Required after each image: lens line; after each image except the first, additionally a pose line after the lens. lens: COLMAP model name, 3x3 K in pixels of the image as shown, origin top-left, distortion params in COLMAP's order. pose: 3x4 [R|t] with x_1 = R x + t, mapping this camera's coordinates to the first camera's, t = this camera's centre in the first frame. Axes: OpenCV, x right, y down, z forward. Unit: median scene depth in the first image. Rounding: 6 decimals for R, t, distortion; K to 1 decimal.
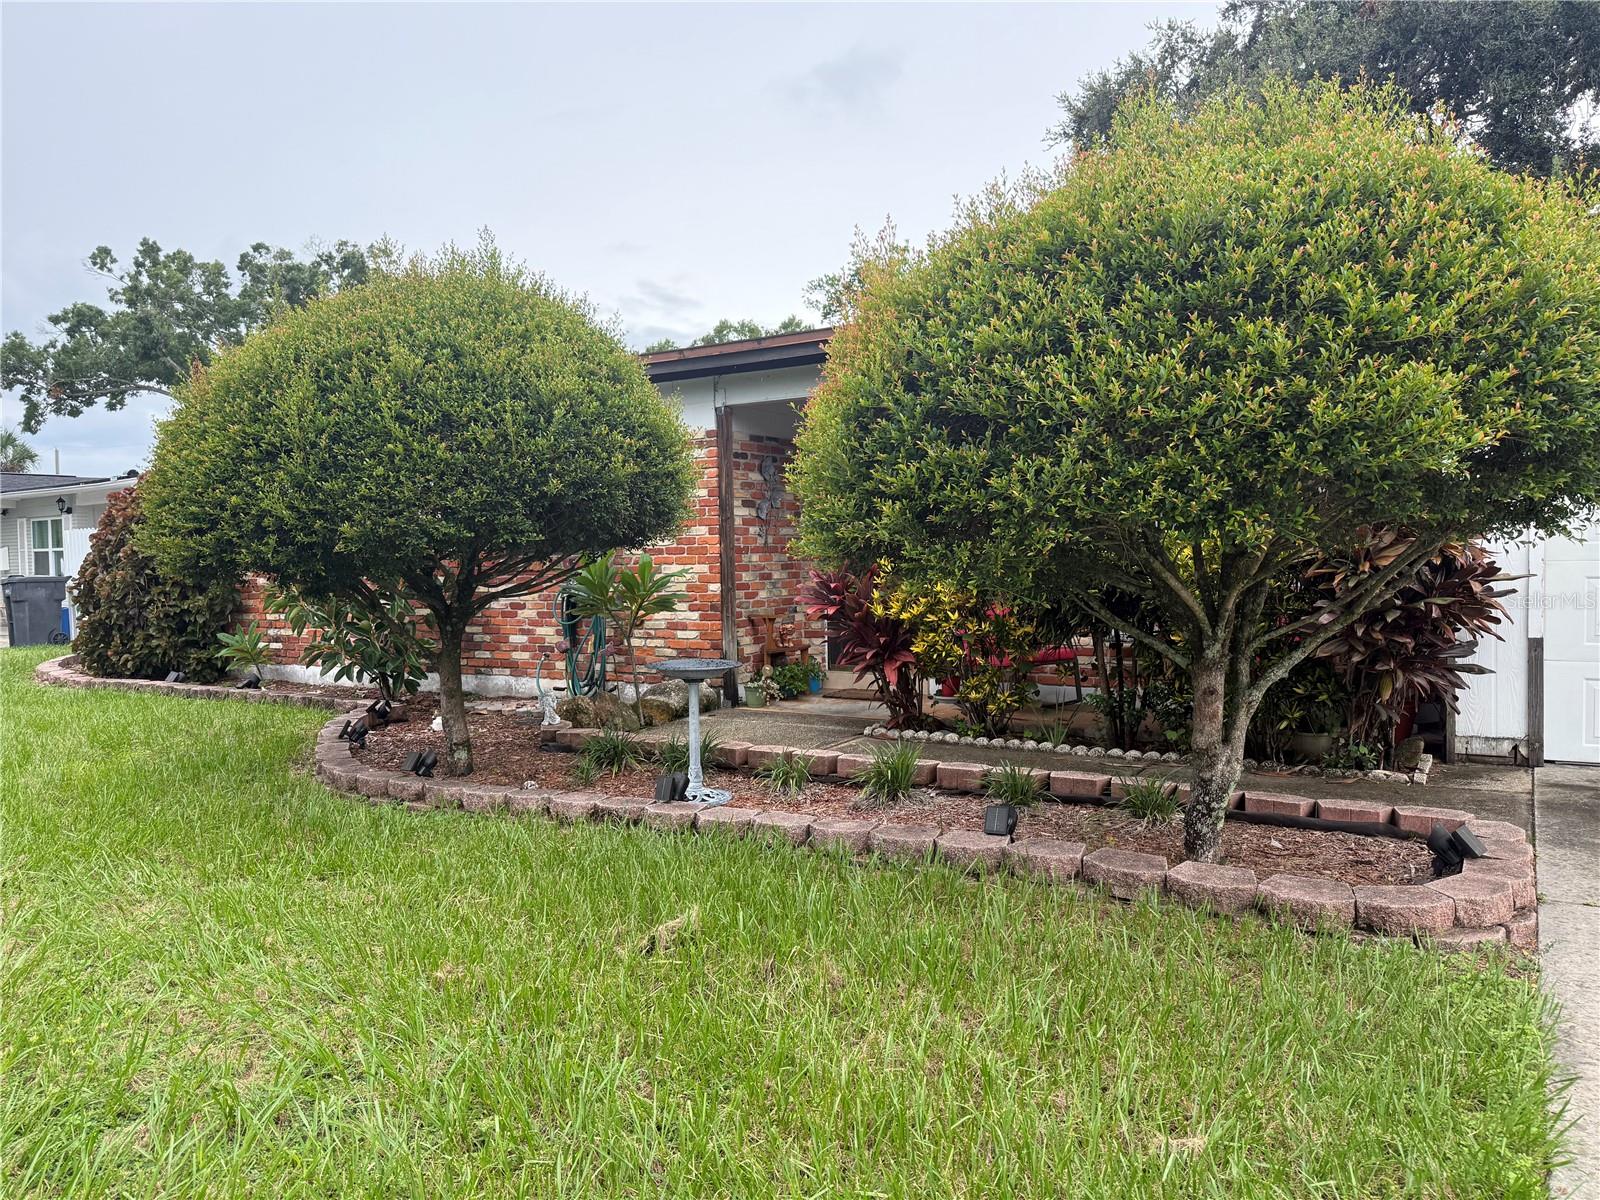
lens RADIAL K [[1125.8, 0, 797.9], [0, 1125.8, 607.2], [0, 0, 1]] dist [0.133716, -0.204049]
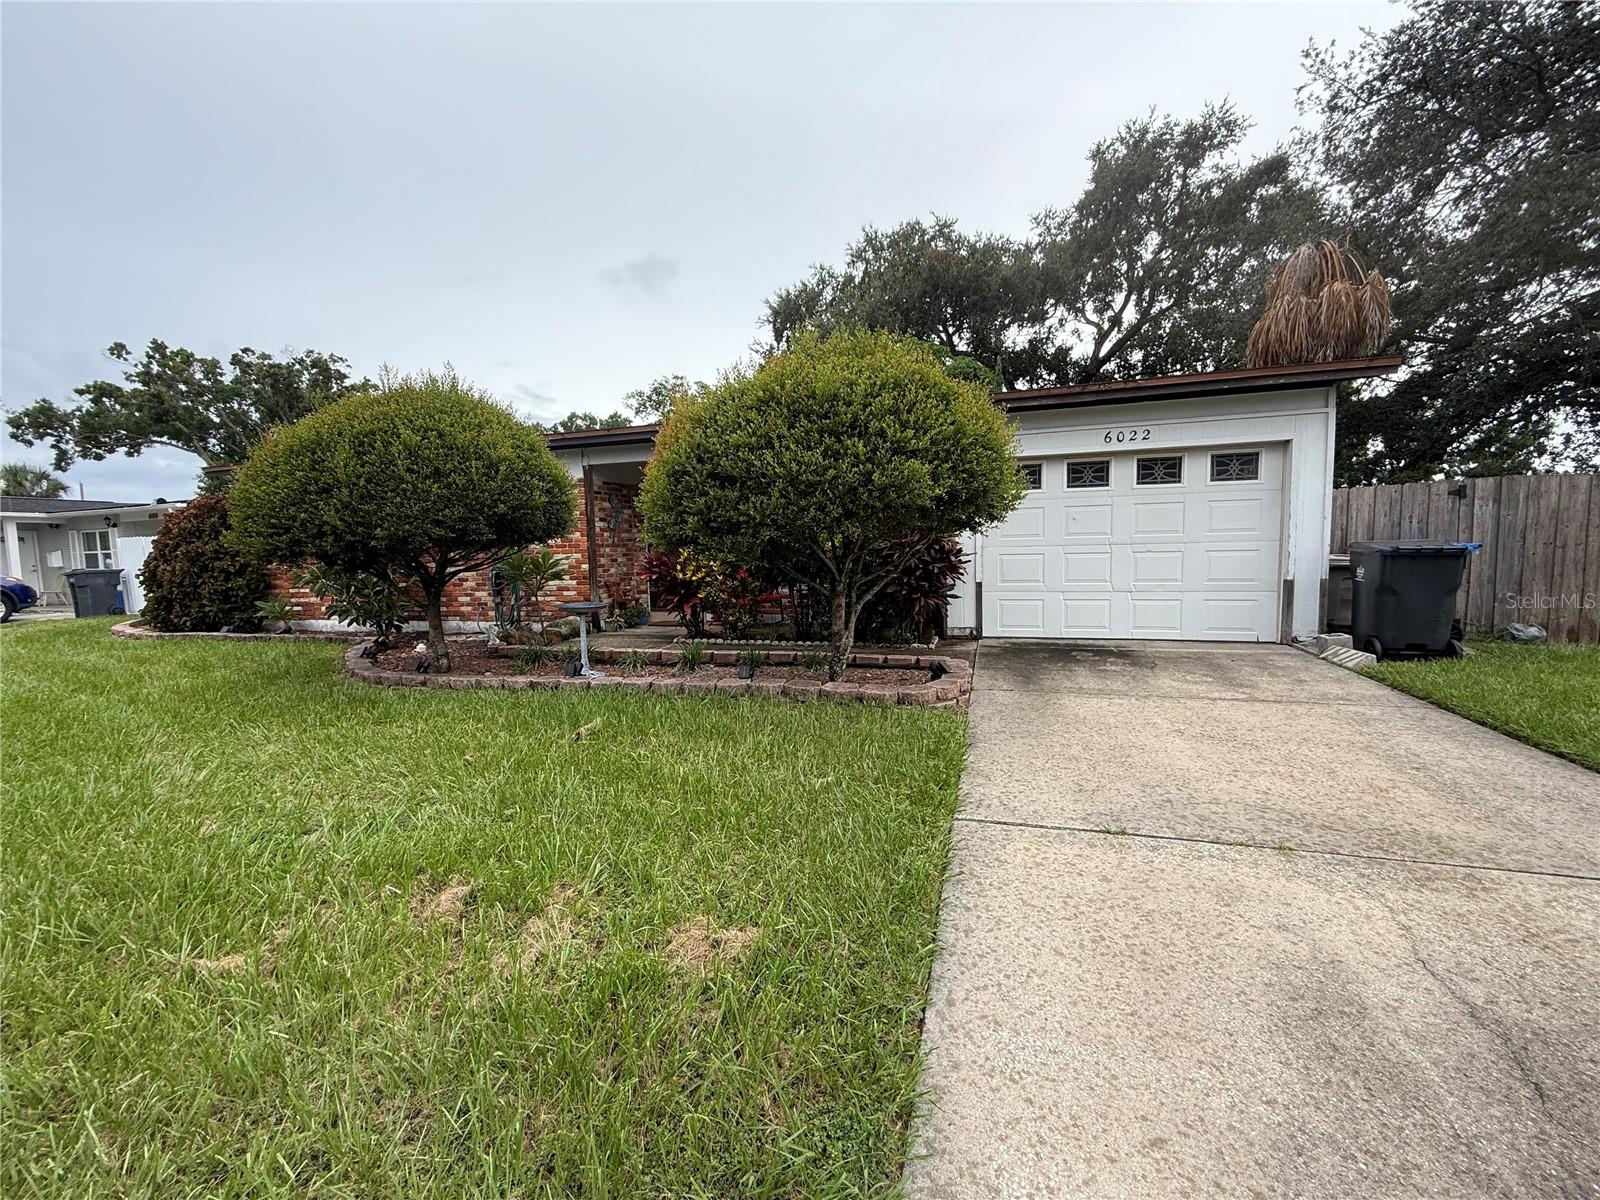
lens RADIAL K [[637.6, 0, 793.3], [0, 637.6, 601.2], [0, 0, 1]] dist [-0.001147, 0.000020]
pose [[0.966285, -0.027594, 0.255990, -0.023887], [0.019449, 0.999222, 0.034296, 0.014332], [-0.256738, -0.028161, 0.966071, -0.102778]]
